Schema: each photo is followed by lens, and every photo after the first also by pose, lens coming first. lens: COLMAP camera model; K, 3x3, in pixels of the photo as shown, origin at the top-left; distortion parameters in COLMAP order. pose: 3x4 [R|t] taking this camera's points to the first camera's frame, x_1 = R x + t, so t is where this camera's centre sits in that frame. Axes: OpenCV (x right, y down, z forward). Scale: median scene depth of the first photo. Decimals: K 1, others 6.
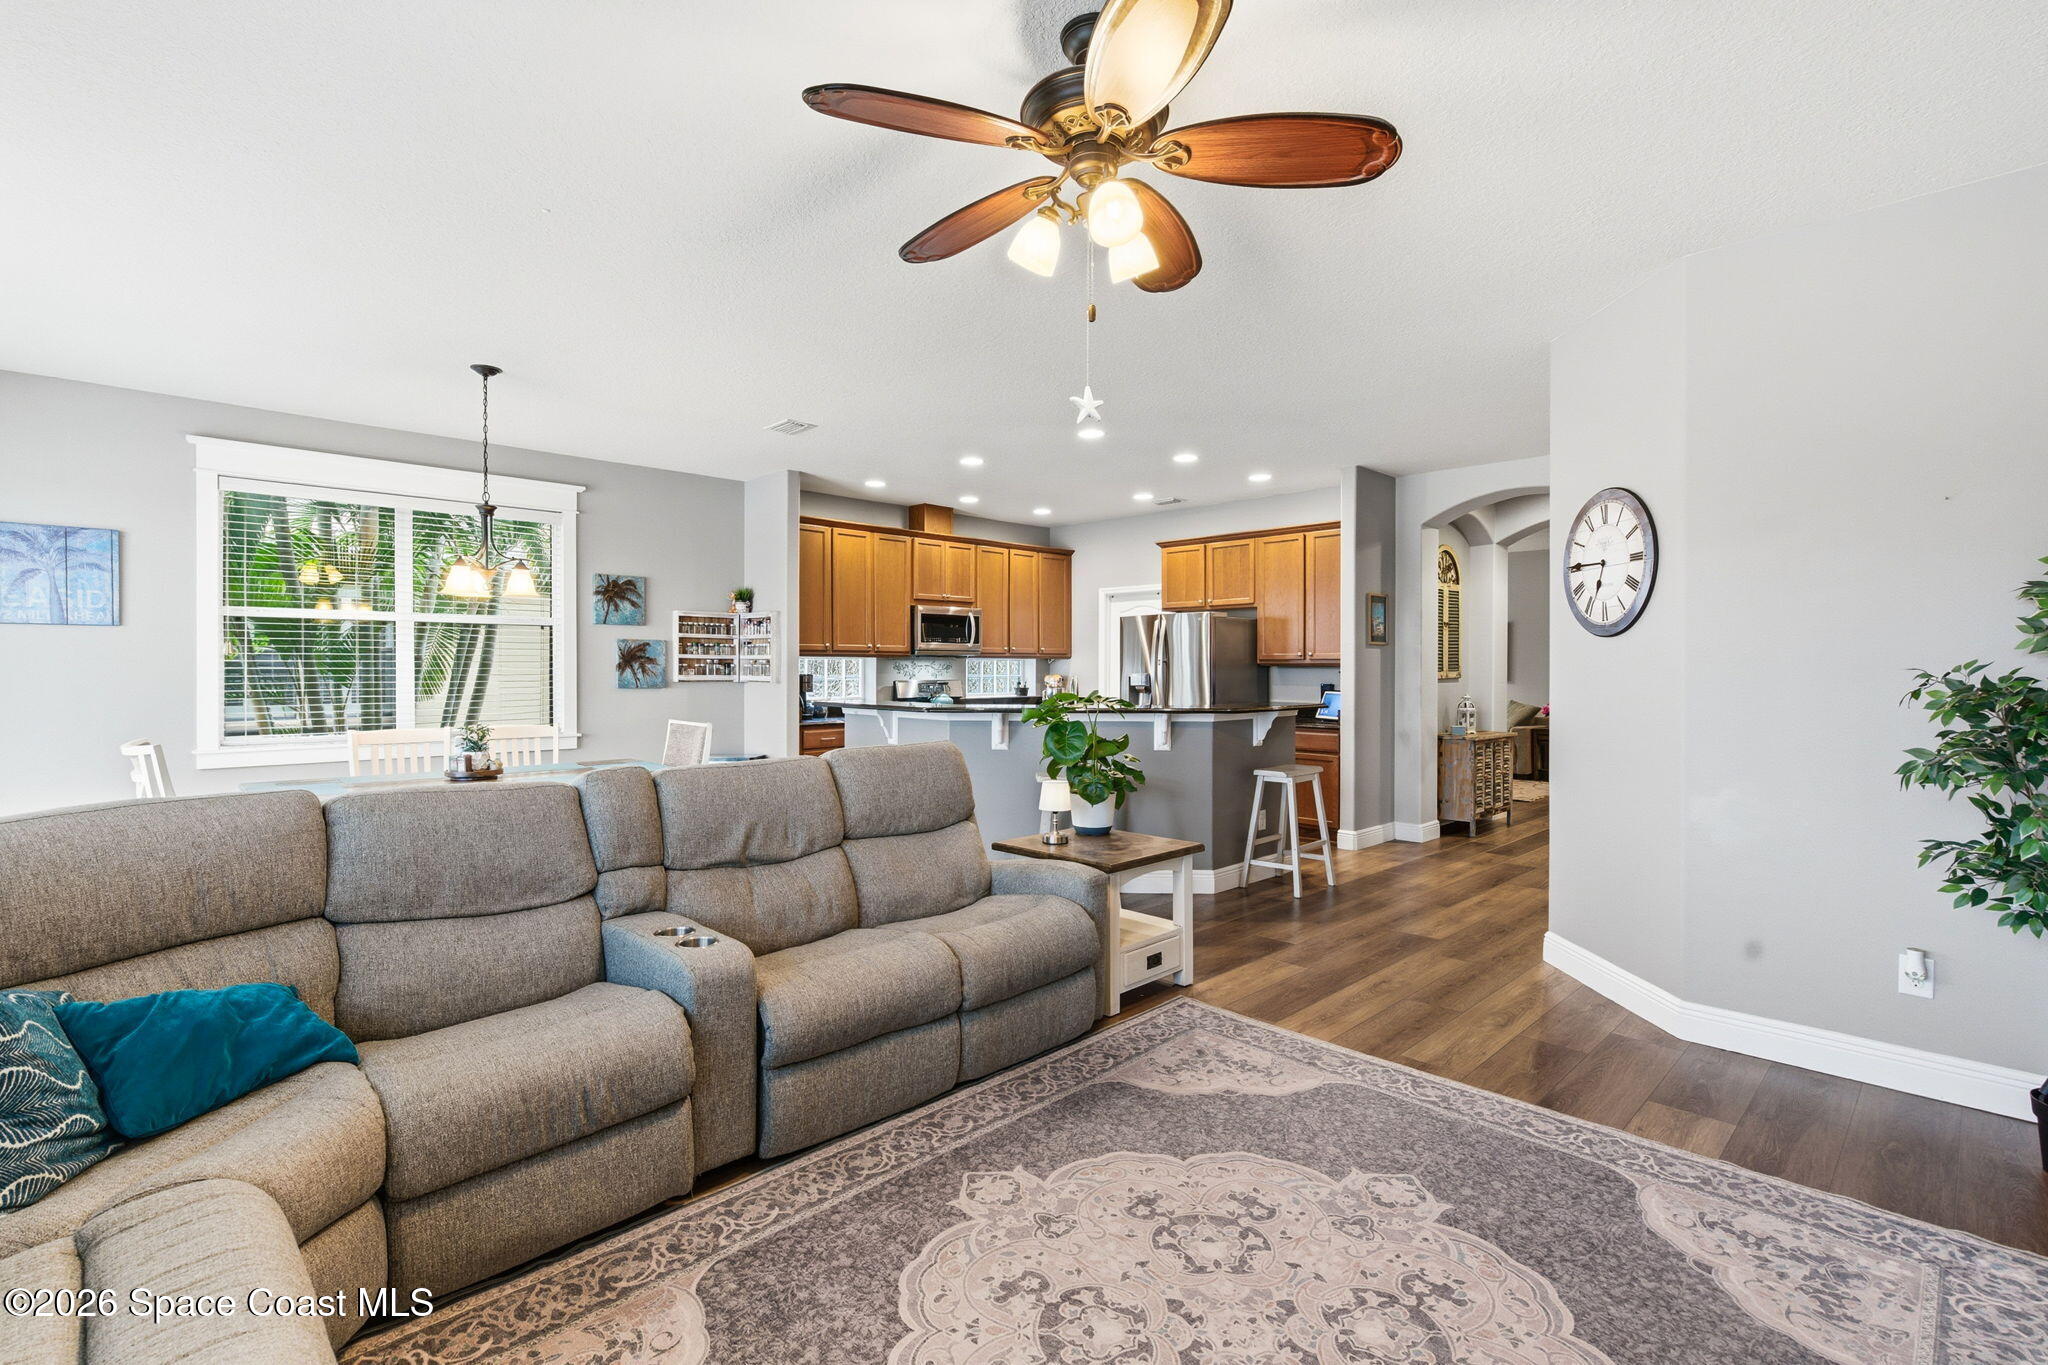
lens RADIAL K [[921.3, 0, 1019.0], [0, 921.3, 673.6], [0, 0, 1]] dist [-0.008444, -0.001340]
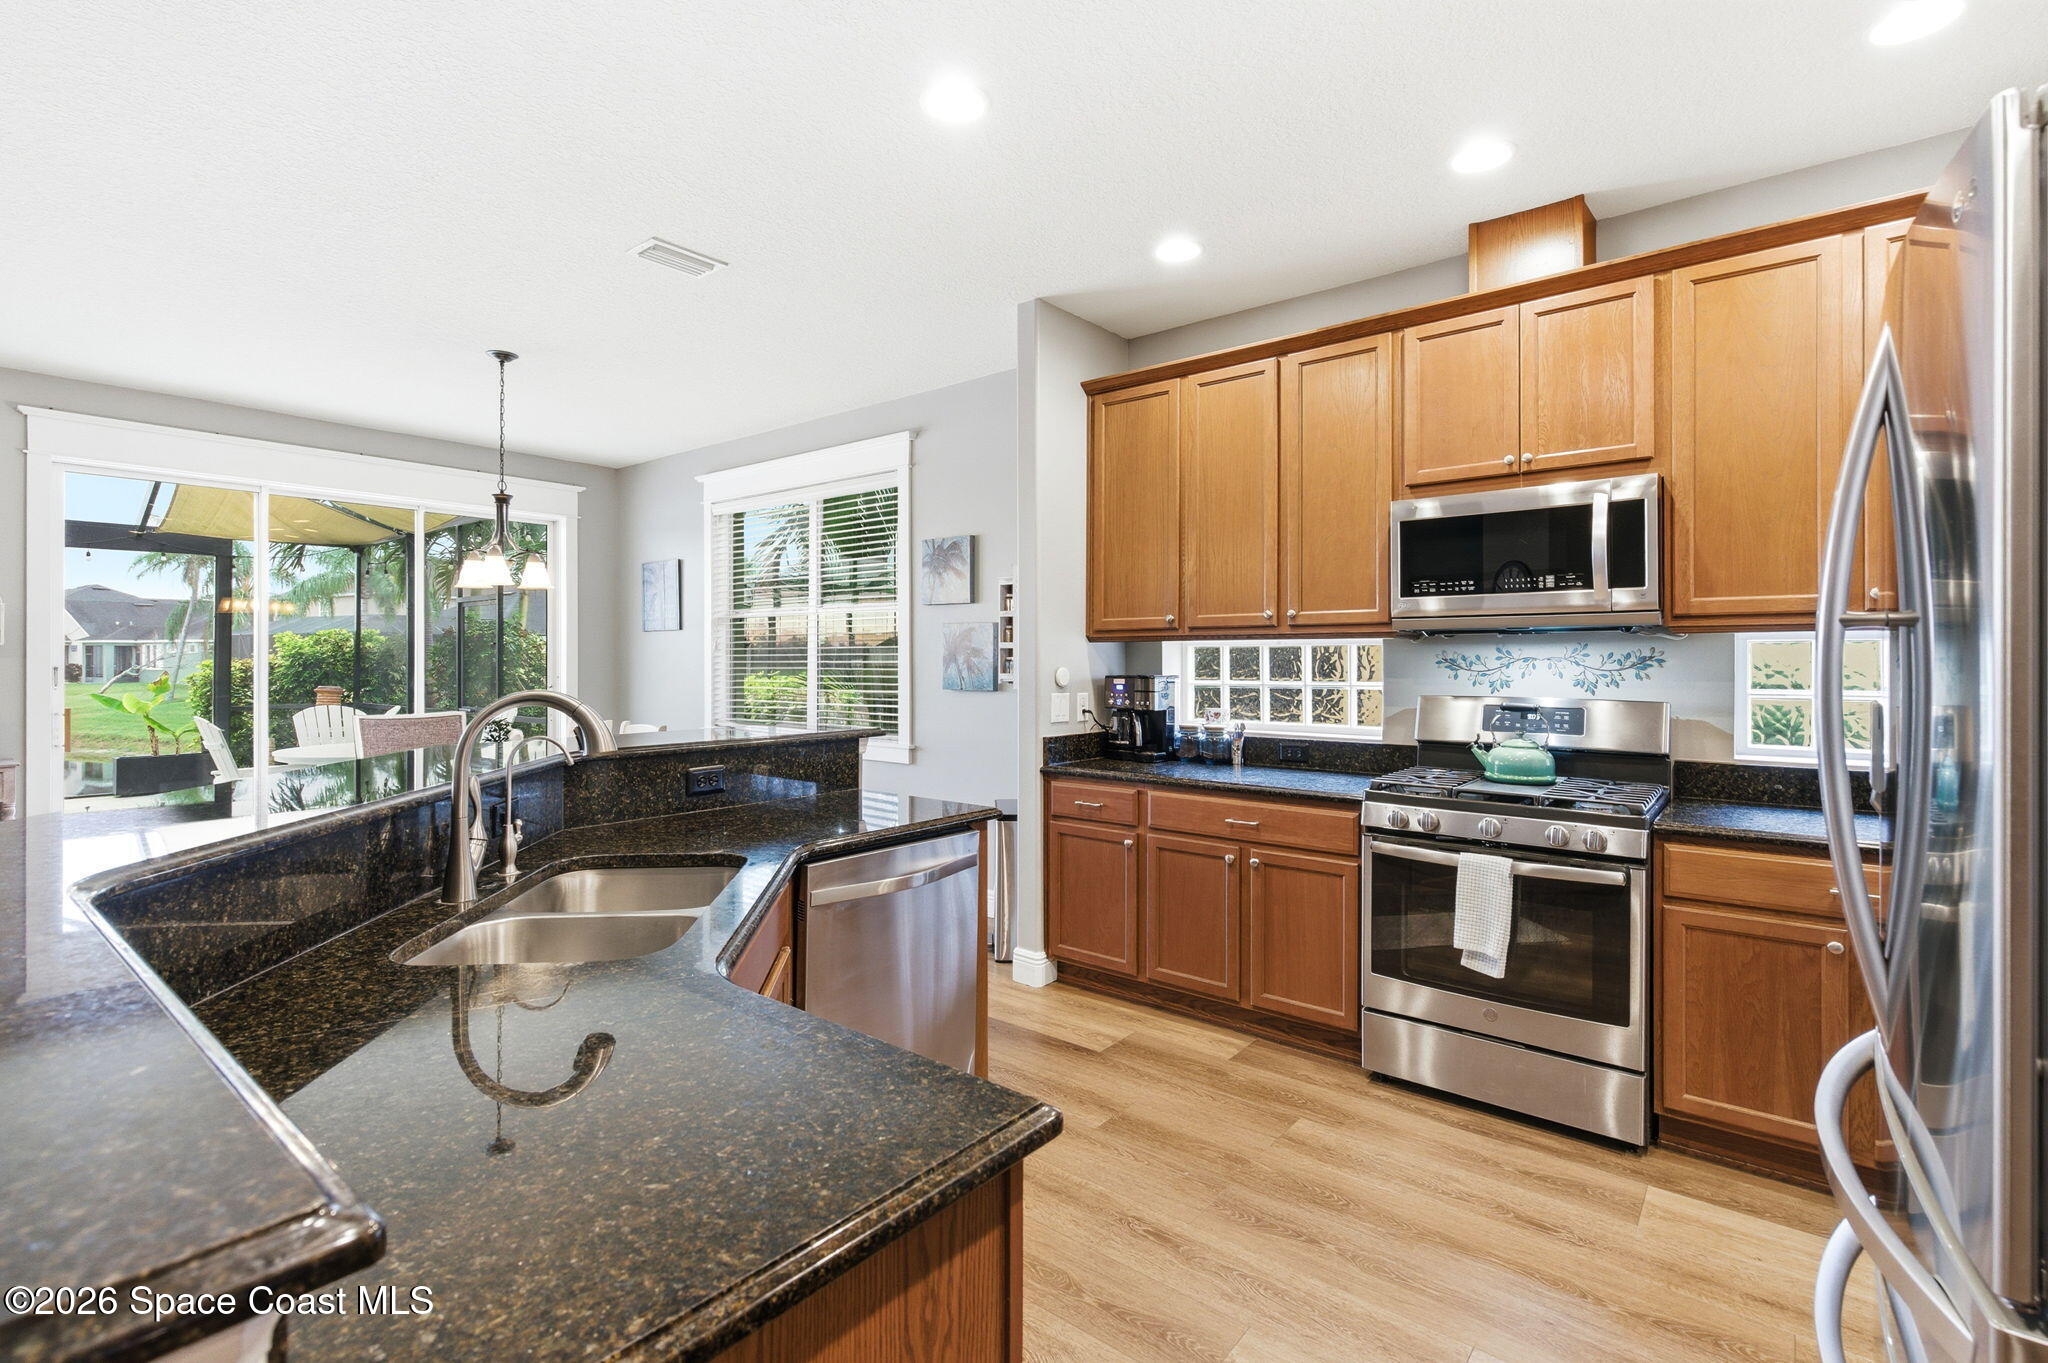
lens RADIAL K [[921.3, 0, 1013.6], [0, 921.3, 663.5], [0, 0, 1]] dist [-0.008444, -0.001340]
pose [[0.108241, 0.002645, -0.994121, 0.287039], [-0.009798, 0.999951, 0.001593, -0.006188], [0.994076, 0.009568, 0.108262, 0.898989]]
